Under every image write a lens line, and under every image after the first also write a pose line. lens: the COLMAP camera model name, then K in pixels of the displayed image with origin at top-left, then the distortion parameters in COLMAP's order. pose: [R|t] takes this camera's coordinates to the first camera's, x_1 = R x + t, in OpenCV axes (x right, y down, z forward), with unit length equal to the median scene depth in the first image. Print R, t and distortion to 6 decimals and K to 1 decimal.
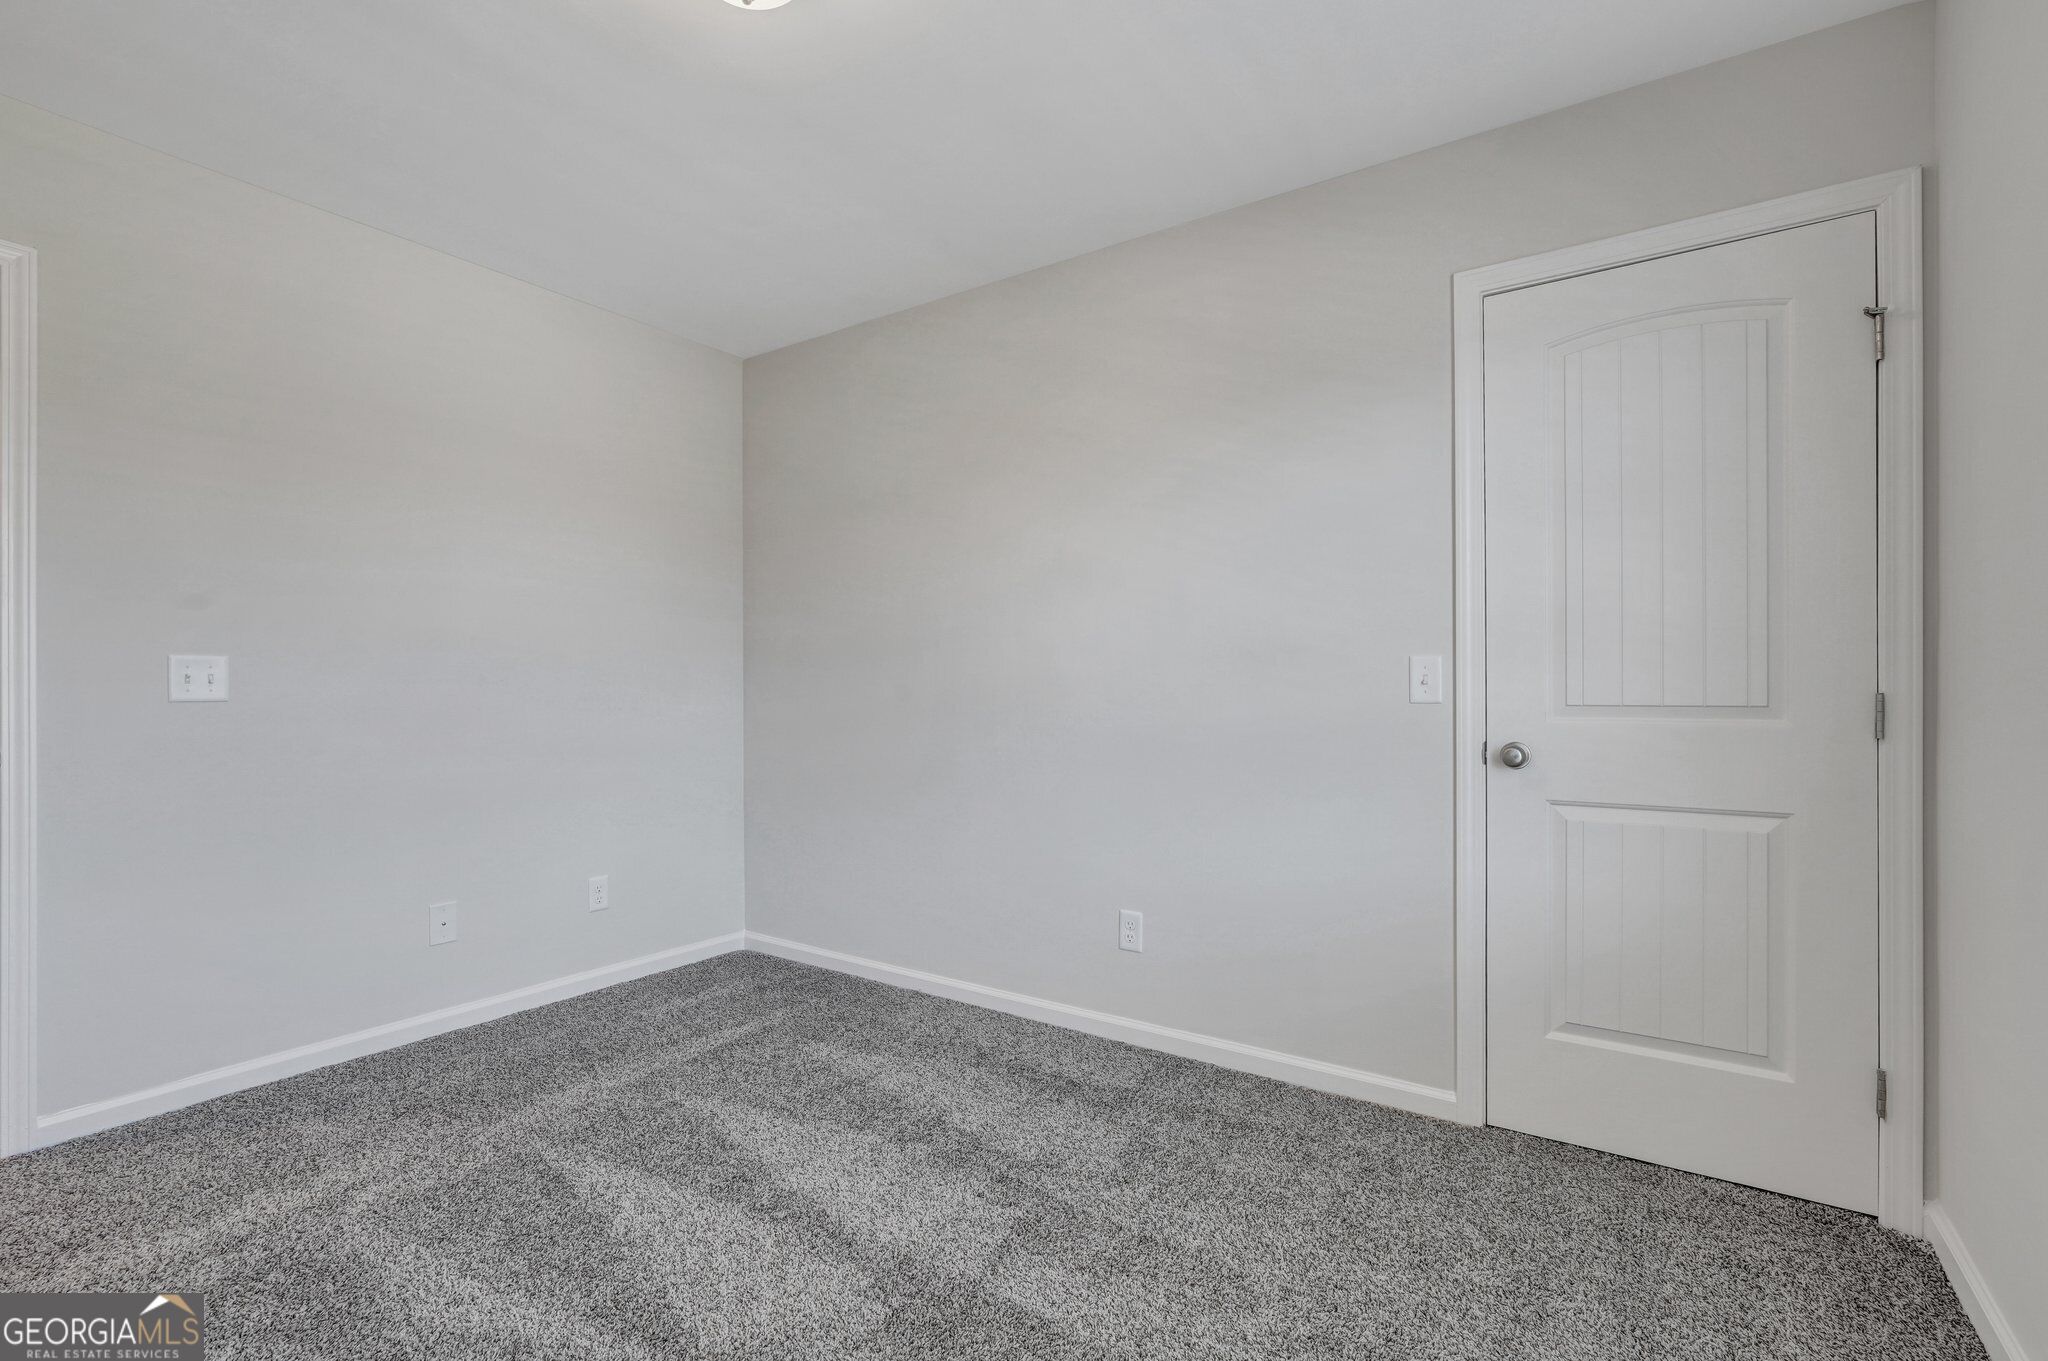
lens RADIAL K [[933.0, 0, 1007.1], [0, 933.0, 687.7], [0, 0, 1]] dist [-0.008124, 0.000390]
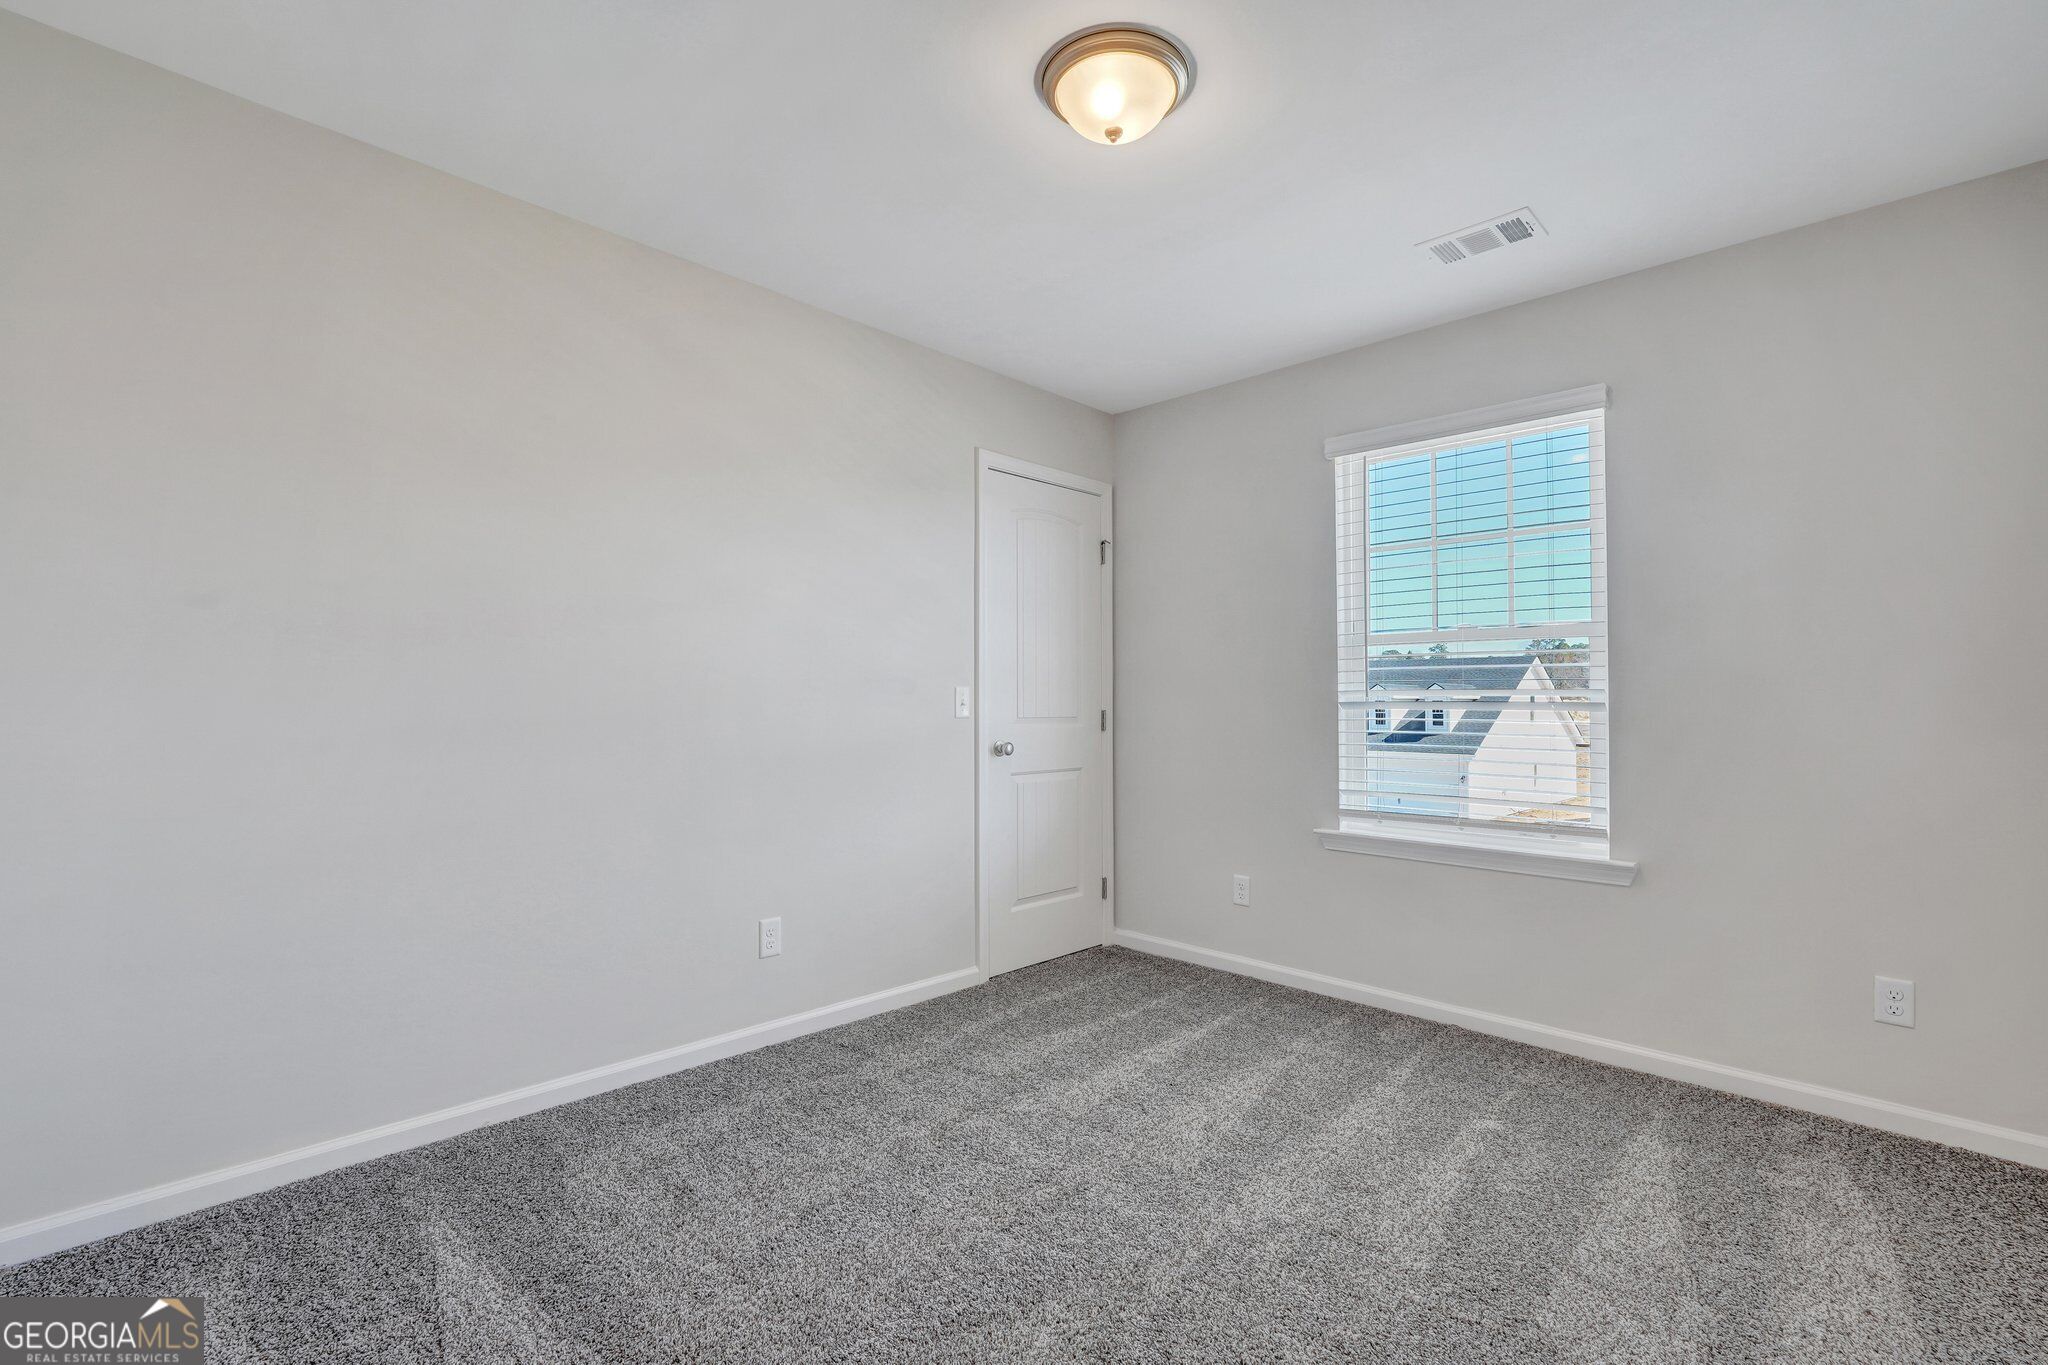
lens RADIAL K [[933.0, 0, 1016.7], [0, 933.0, 683.5], [0, 0, 1]] dist [-0.008124, 0.000390]
pose [[0.149599, 0.027755, 0.988357, -1.081337], [-0.005130, 0.999614, -0.027295, 0.001975], [-0.988733, -0.000987, 0.149683, 0.702808]]
